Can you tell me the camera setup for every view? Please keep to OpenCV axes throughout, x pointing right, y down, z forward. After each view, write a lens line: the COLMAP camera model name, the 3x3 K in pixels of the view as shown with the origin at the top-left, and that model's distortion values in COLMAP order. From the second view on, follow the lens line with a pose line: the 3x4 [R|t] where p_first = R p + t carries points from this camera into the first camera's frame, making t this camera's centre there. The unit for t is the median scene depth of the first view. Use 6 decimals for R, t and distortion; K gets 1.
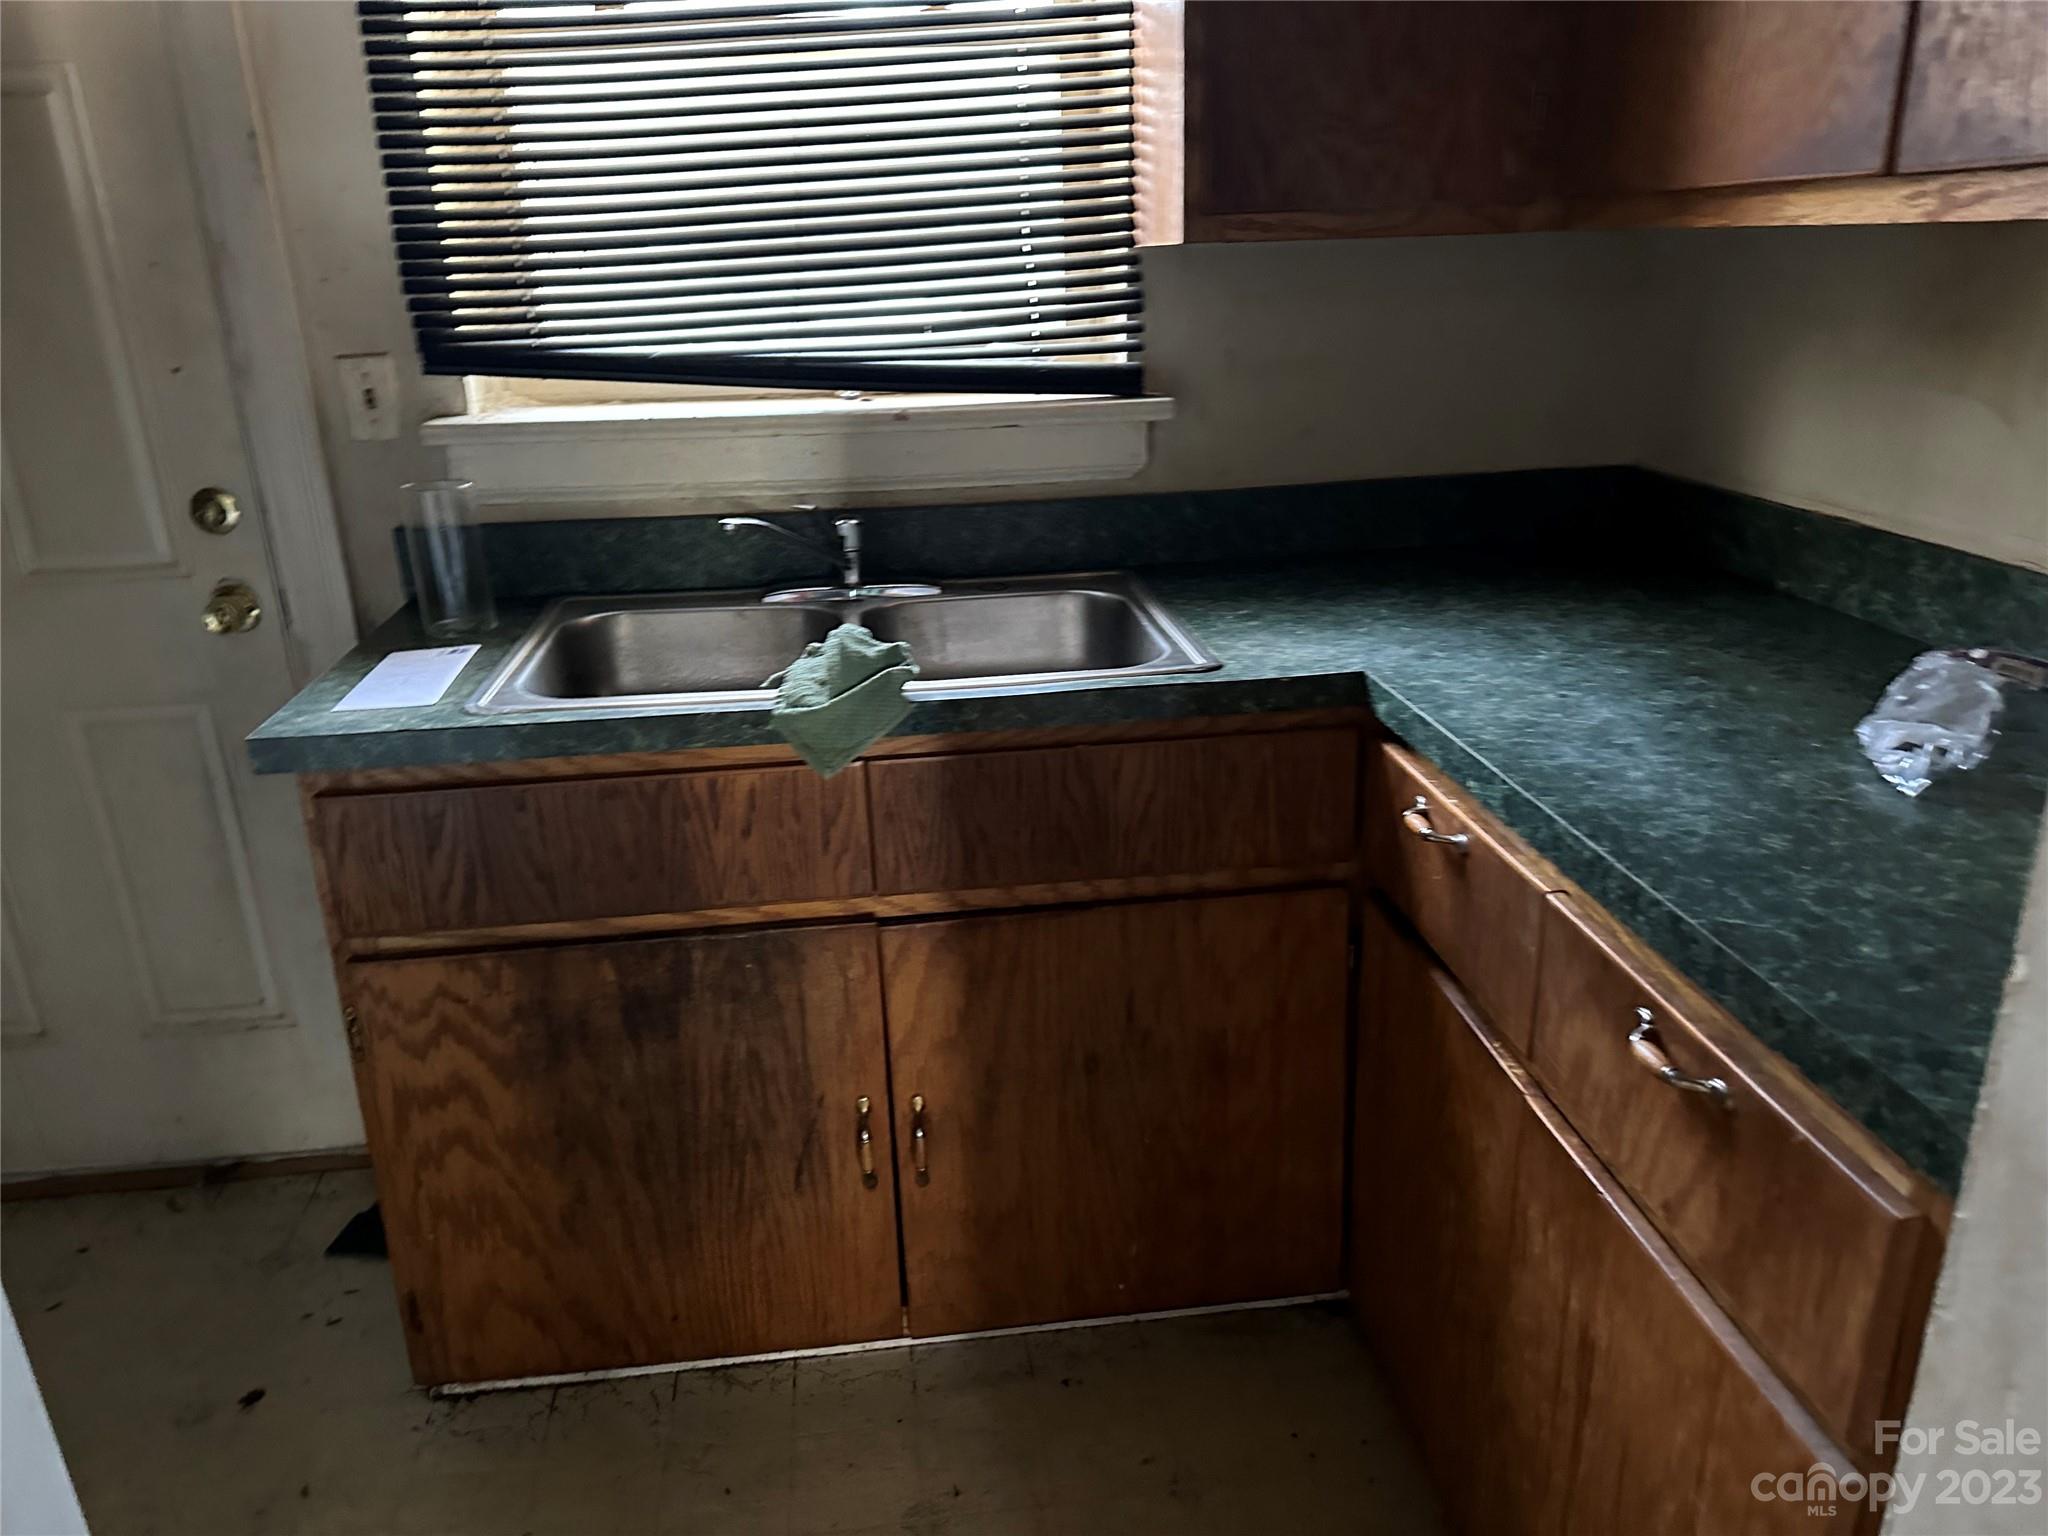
lens RADIAL K [[1440.6, 0, 1009.0], [0, 1440.6, 764.1], [0, 0, 1]] dist [0.045283, -0.061079]
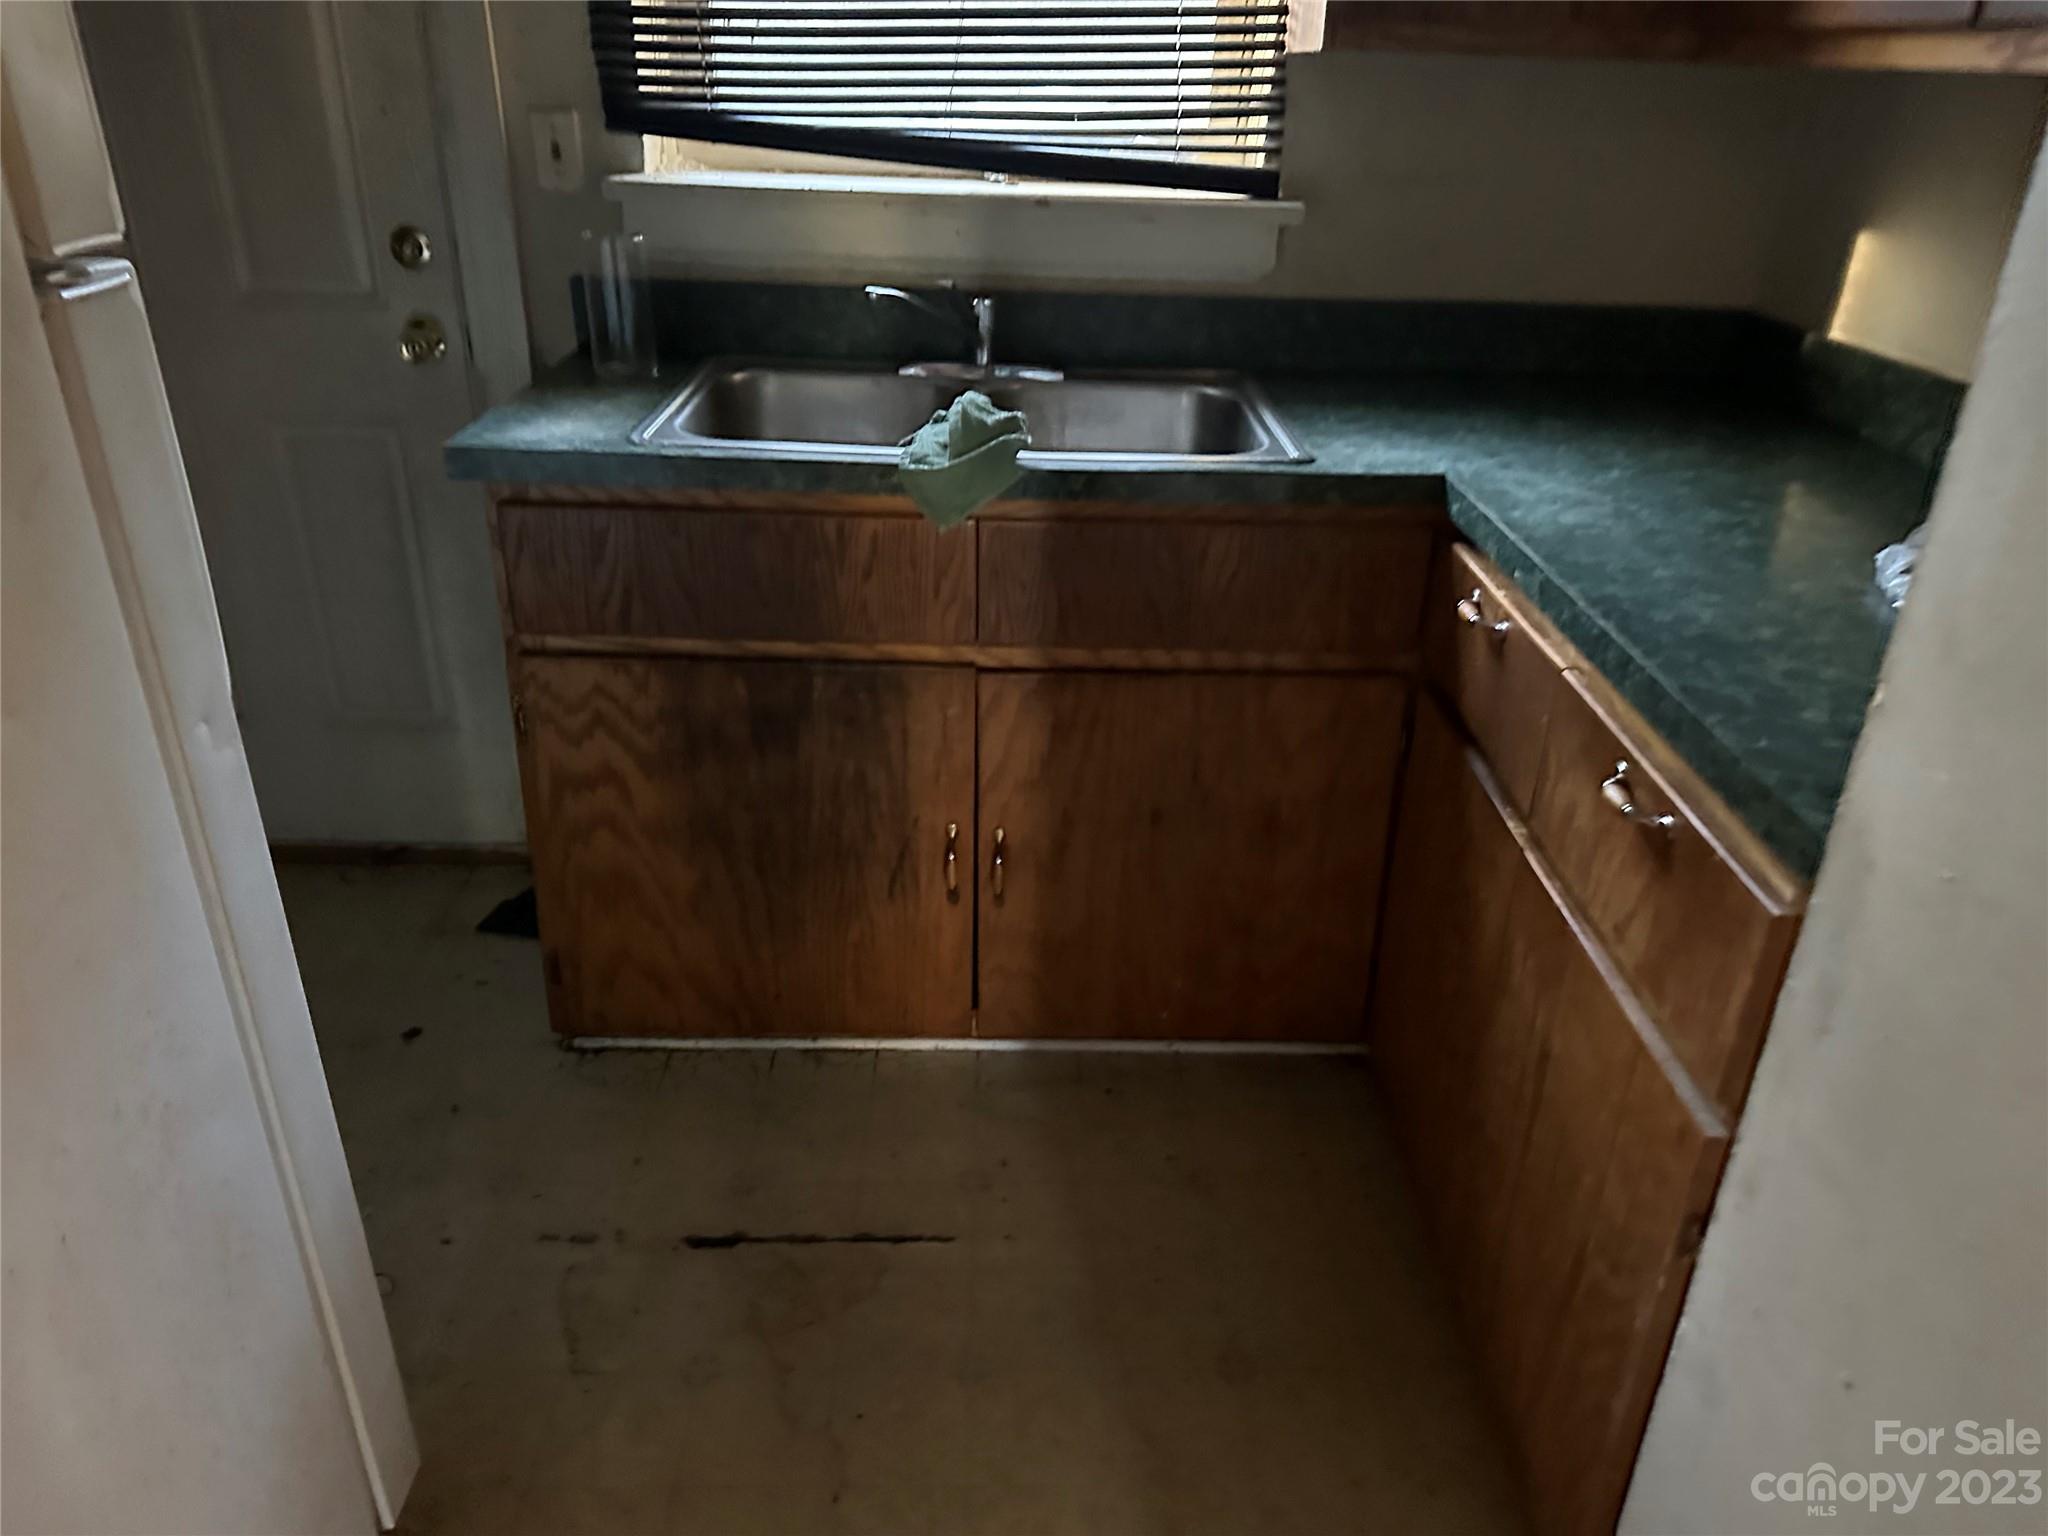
lens RADIAL K [[1440.6, 0, 1027.0], [0, 1440.6, 756.0], [0, 0, 1]] dist [0.045283, -0.061079]
pose [[0.993382, 0.096257, -0.062666, 0.022967], [-0.088579, 0.989348, 0.115514, 0.043794], [0.073118, -0.109199, 0.991327, -0.110564]]
